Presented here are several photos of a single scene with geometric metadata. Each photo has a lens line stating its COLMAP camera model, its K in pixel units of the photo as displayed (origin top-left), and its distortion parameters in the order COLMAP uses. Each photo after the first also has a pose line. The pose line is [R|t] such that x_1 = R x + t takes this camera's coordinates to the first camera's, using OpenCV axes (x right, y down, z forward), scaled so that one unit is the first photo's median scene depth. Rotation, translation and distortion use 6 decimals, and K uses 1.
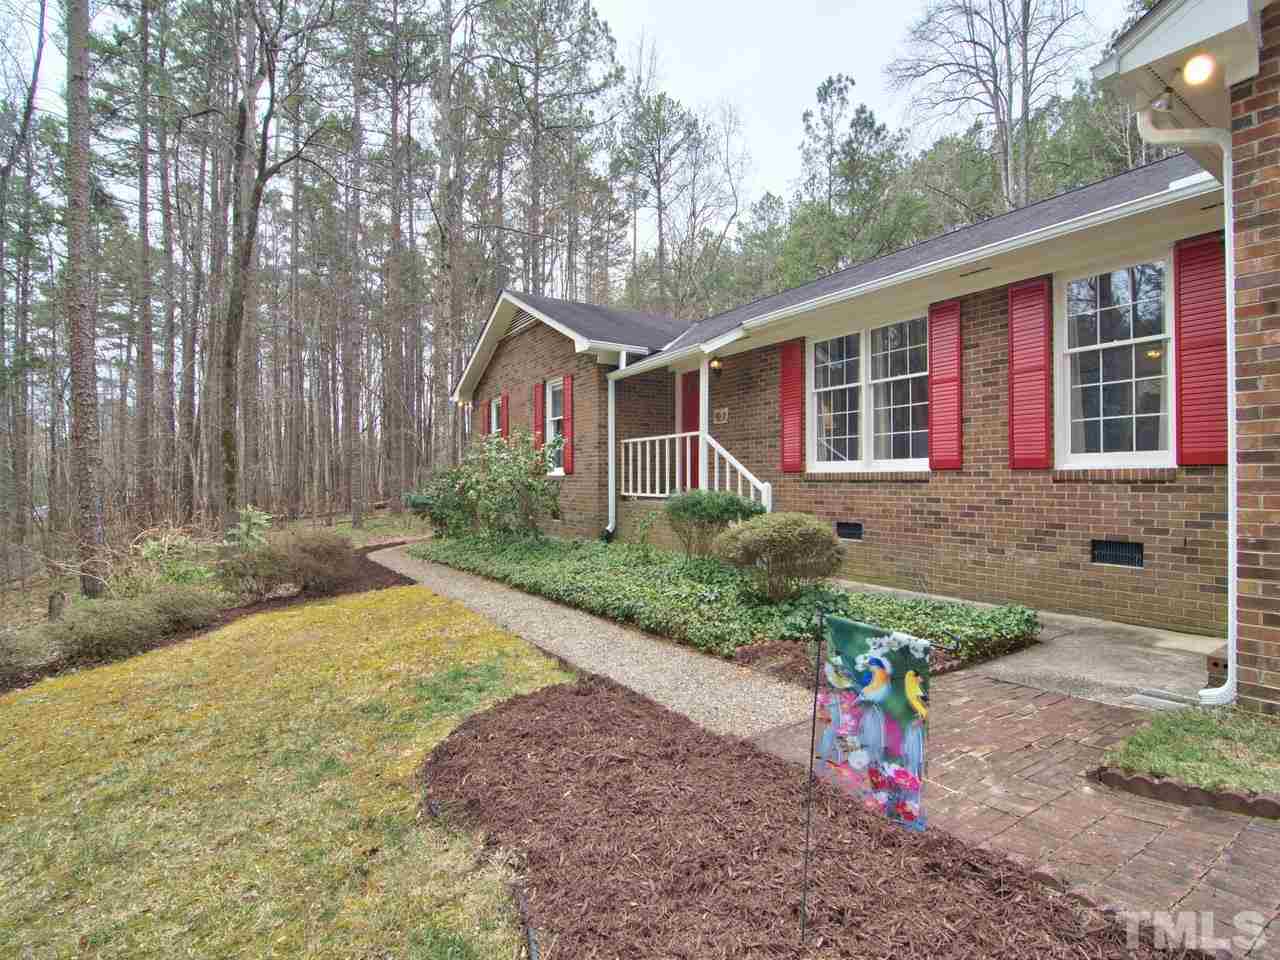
lens RADIAL K [[614.9, 0, 631.1], [0, 614.9, 485.0], [0, 0, 1]] dist [-0.002629, -0.012516]
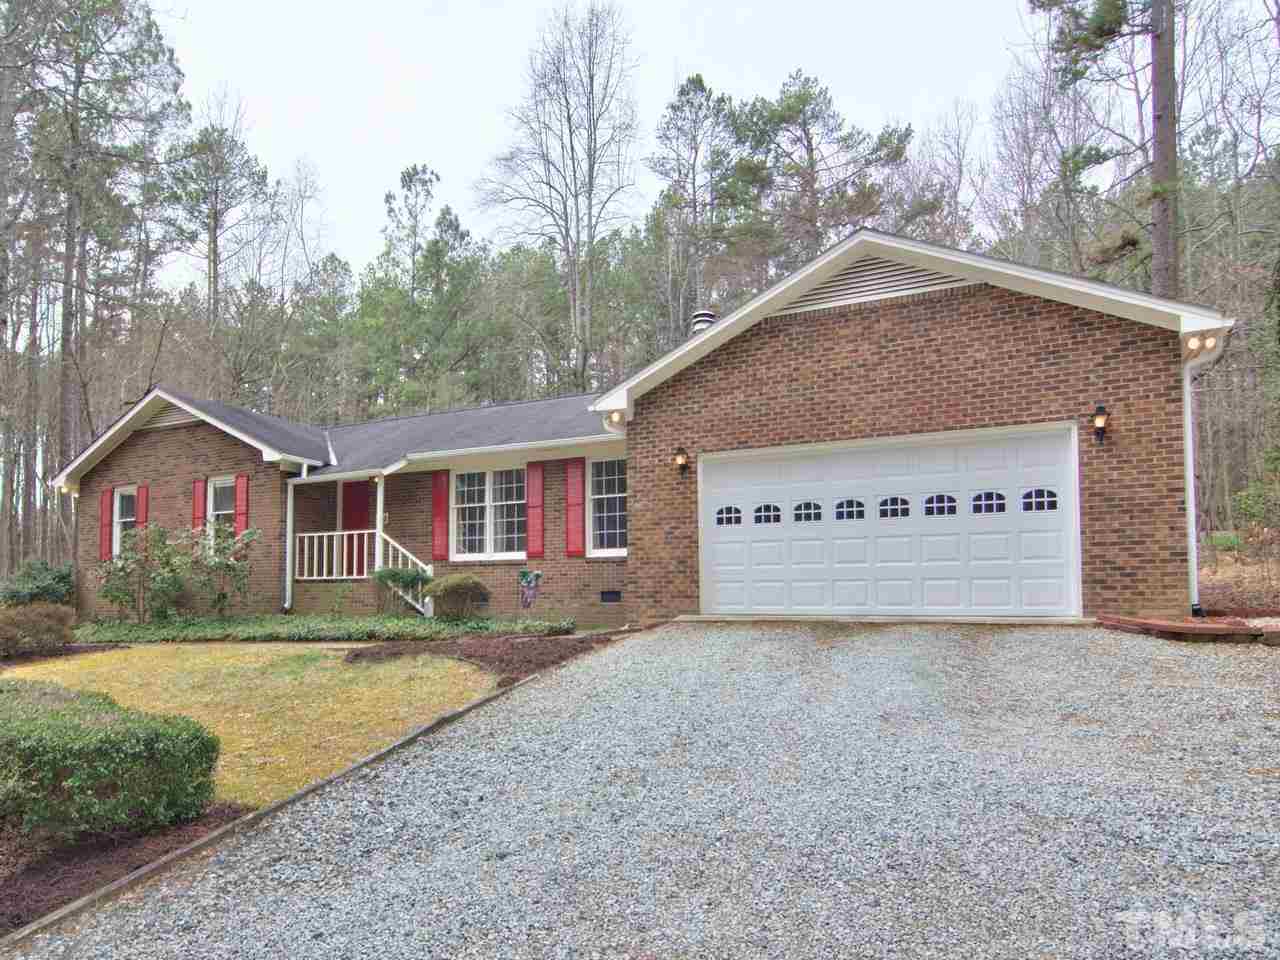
lens RADIAL K [[822.7, 0, 560.5], [0, 822.7, 558.5], [0, 0, 1]] dist [-0.001619, -0.017850]
pose [[0.864266, 0.030630, 0.502101, -0.282947], [0.001843, 0.997945, -0.064050, 0.060270], [-0.503031, 0.056282, 0.862434, -0.496884]]
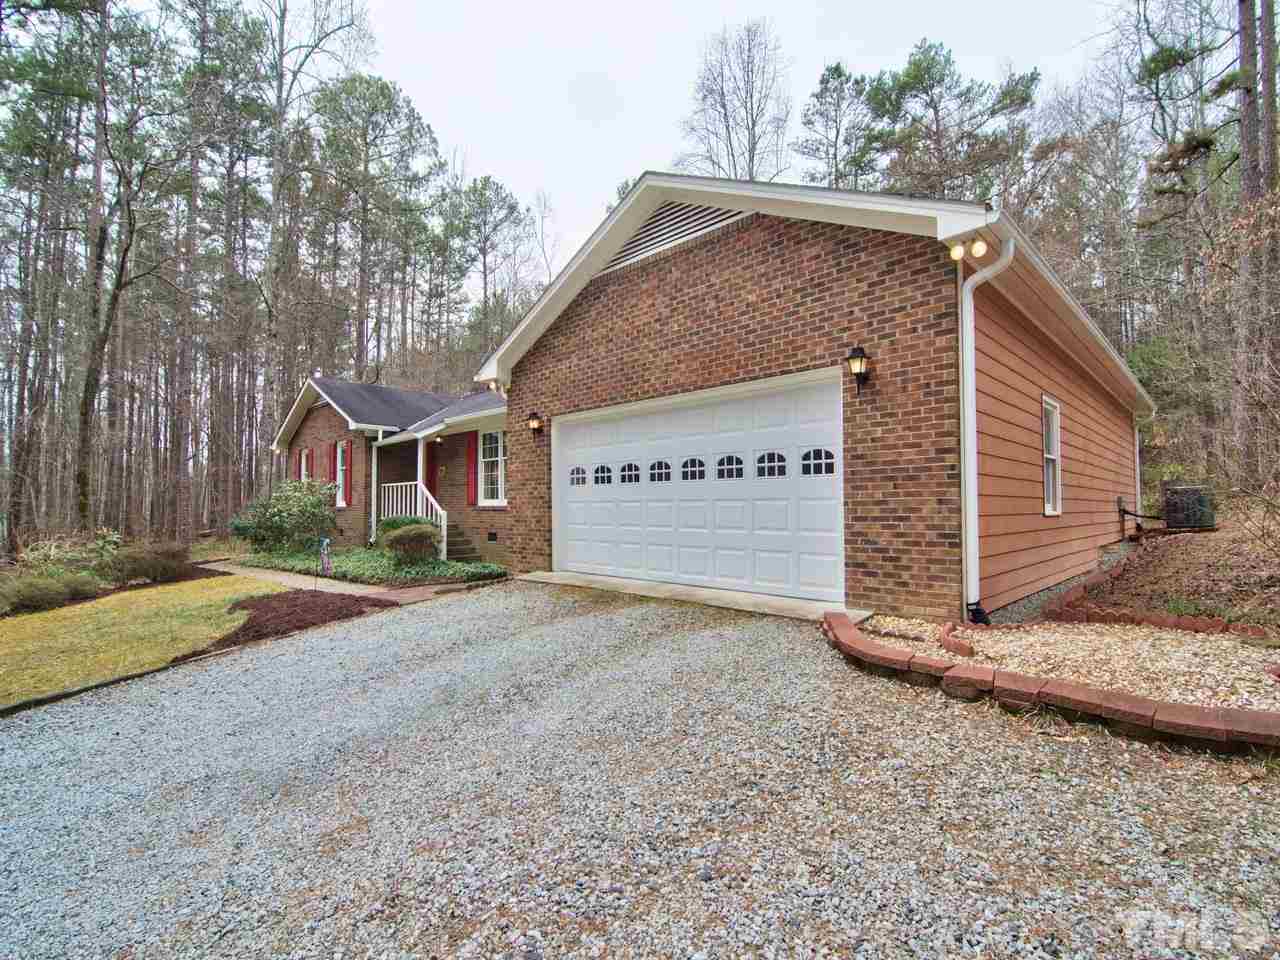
lens RADIAL K [[614.9, 0, 631.1], [0, 614.9, 485.0], [0, 0, 1]] dist [-0.002629, -0.012516]
pose [[0.975332, 0.008141, 0.220595, 0.194281], [0.002318, 0.998887, -0.047111, 0.003237], [-0.220733, 0.046461, 0.974227, -0.503061]]
